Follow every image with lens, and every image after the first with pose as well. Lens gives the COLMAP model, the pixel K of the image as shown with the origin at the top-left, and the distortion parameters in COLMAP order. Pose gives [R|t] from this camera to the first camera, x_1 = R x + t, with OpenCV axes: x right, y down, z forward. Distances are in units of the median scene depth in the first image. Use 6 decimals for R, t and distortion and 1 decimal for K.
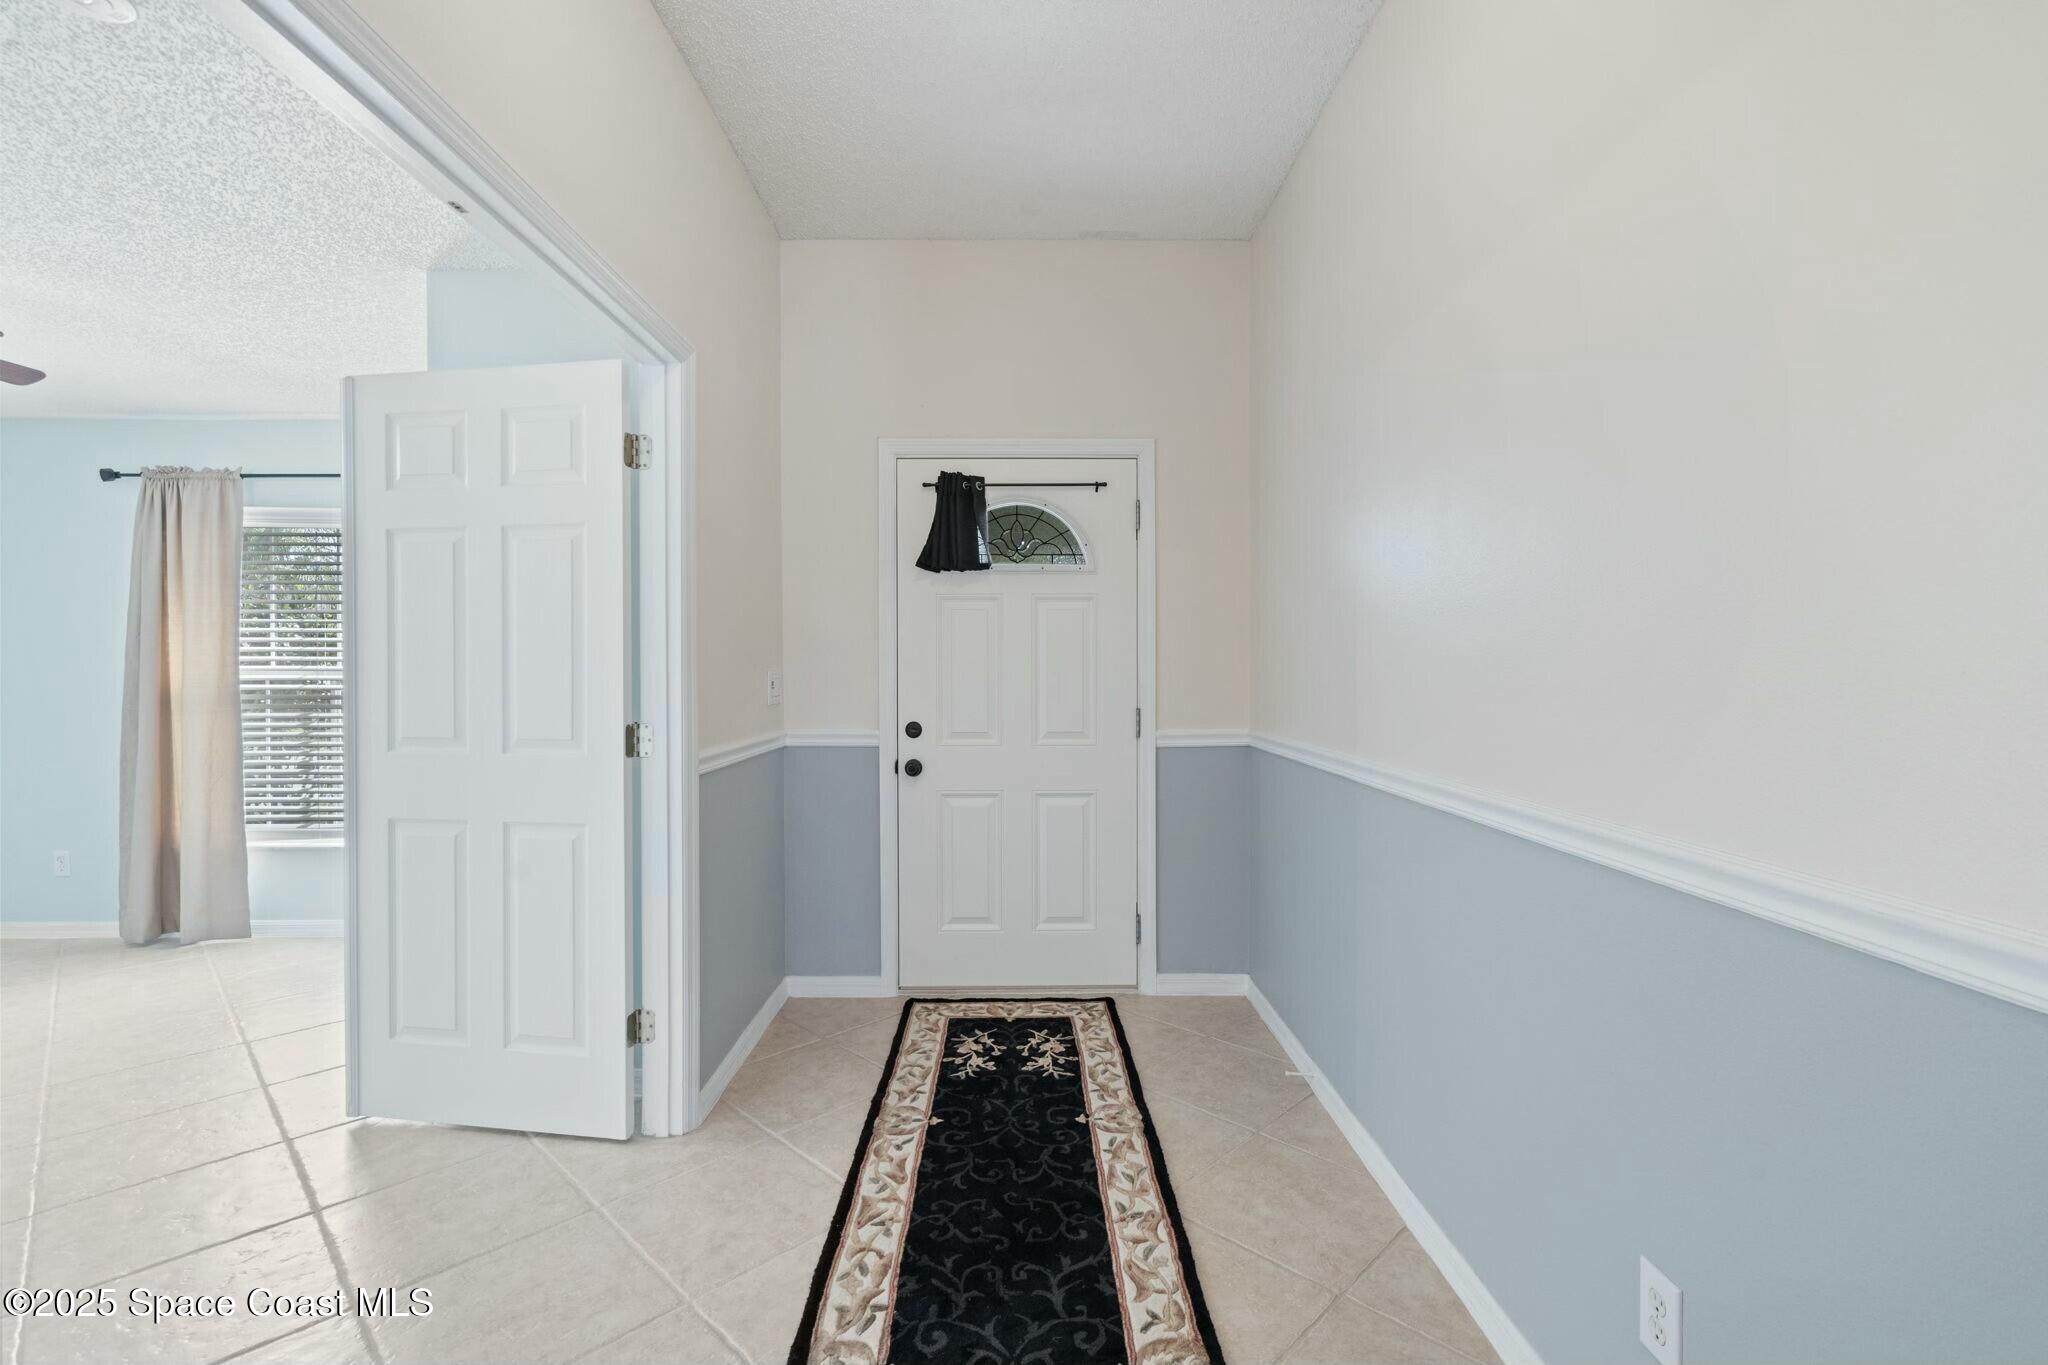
lens RADIAL K [[930.8, 0, 1028.7], [0, 930.8, 677.0], [0, 0, 1]] dist [-0.007753, 0.002724]
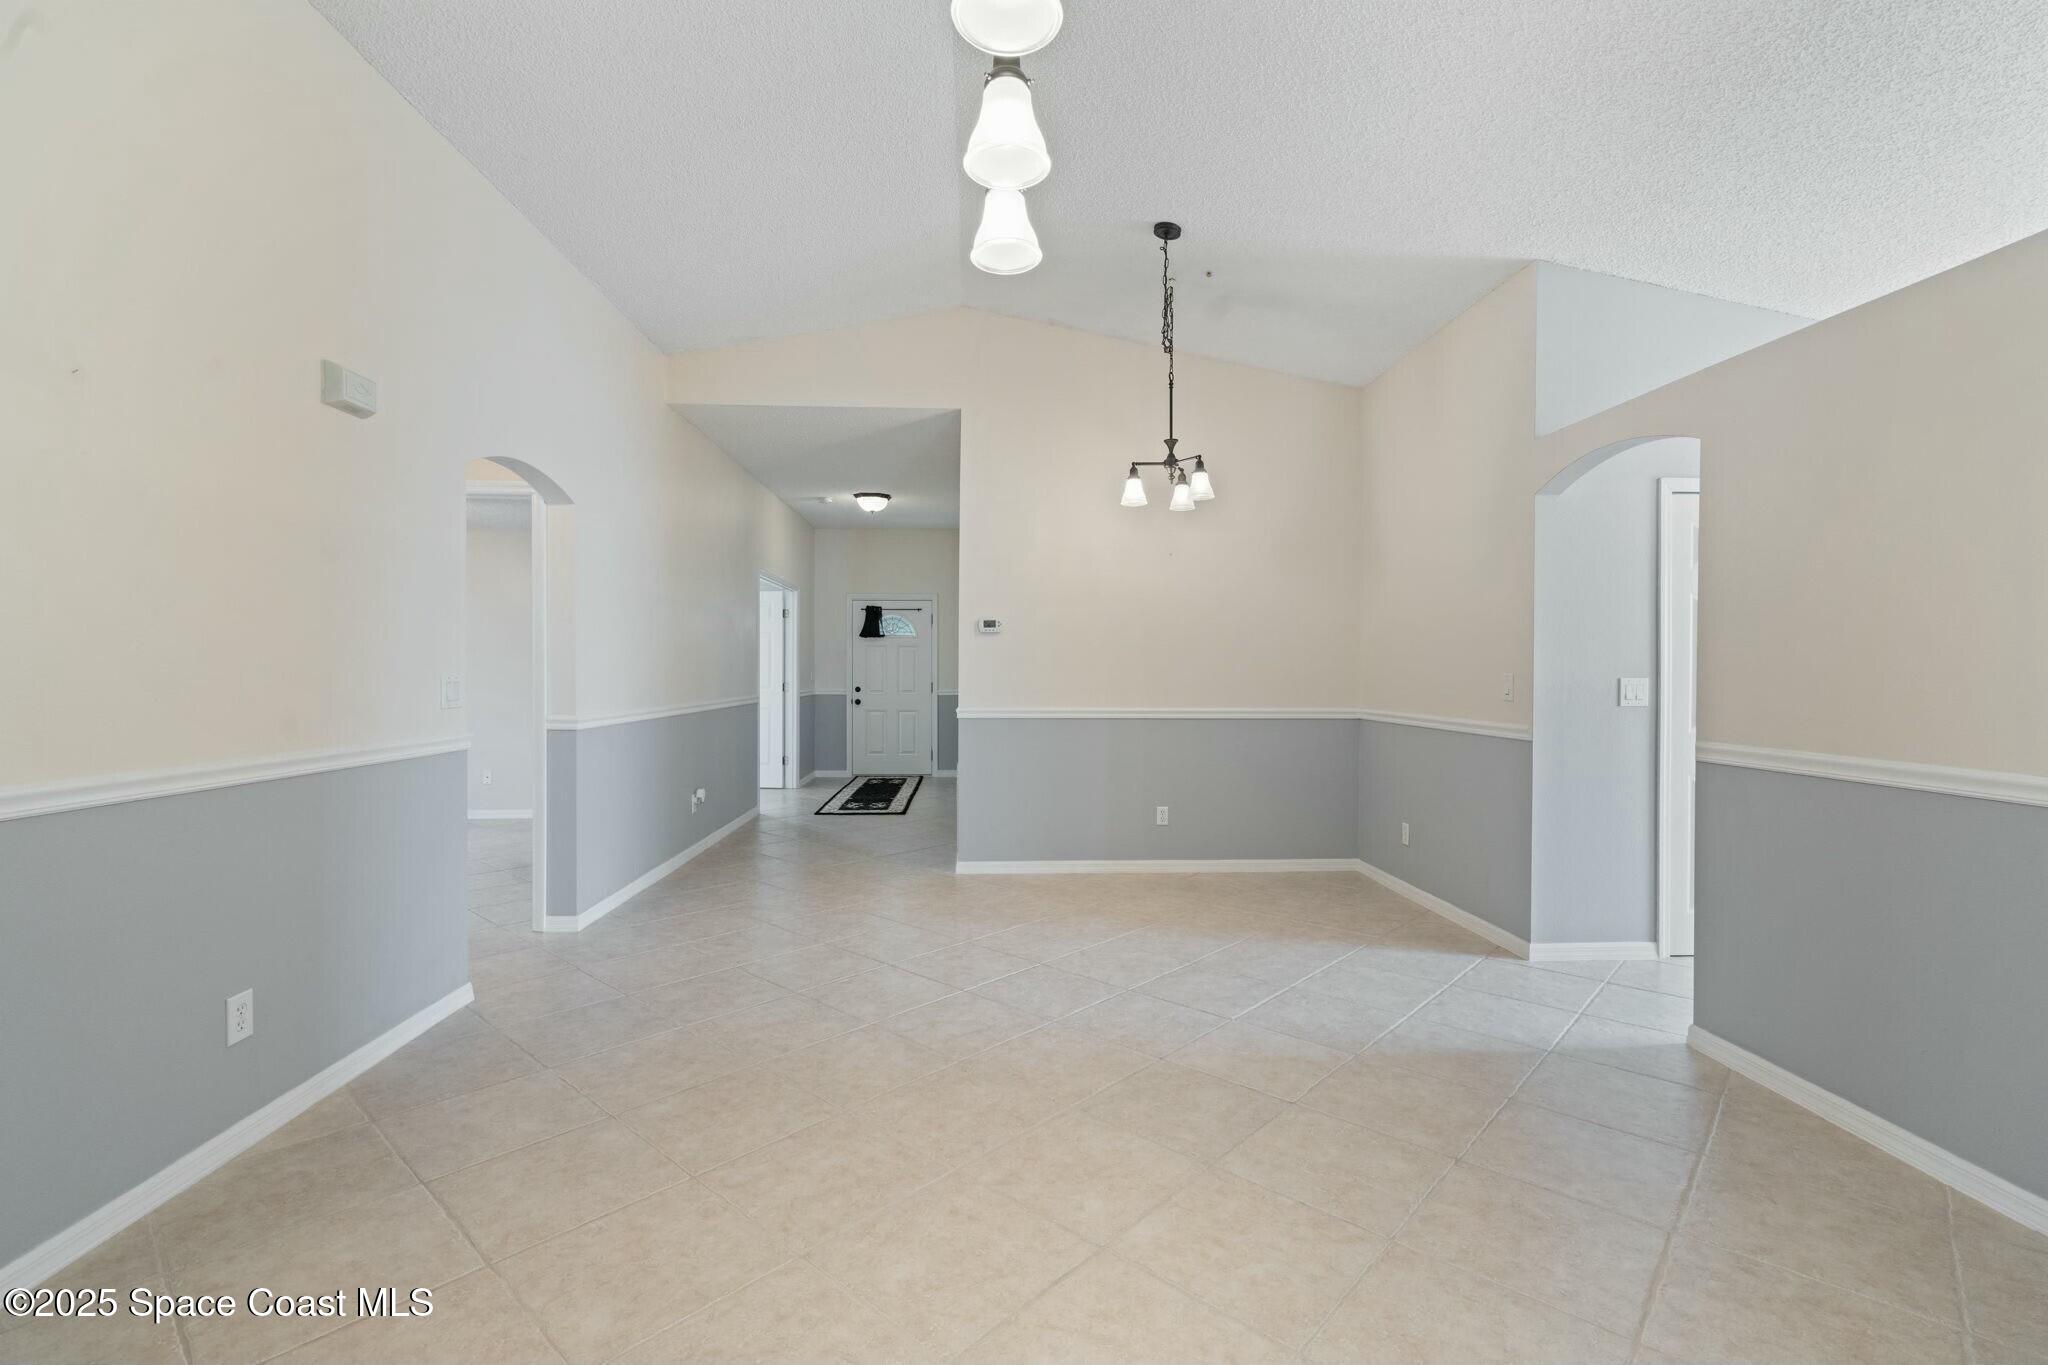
lens RADIAL K [[930.8, 0, 1013.3], [0, 930.8, 679.4], [0, 0, 1]] dist [-0.007753, 0.002724]
pose [[0.999779, 0.005109, 0.020381, 0.327766], [-0.005087, 0.999986, -0.001127, 0.024891], [-0.020386, 0.001024, 0.999792, -2.089025]]
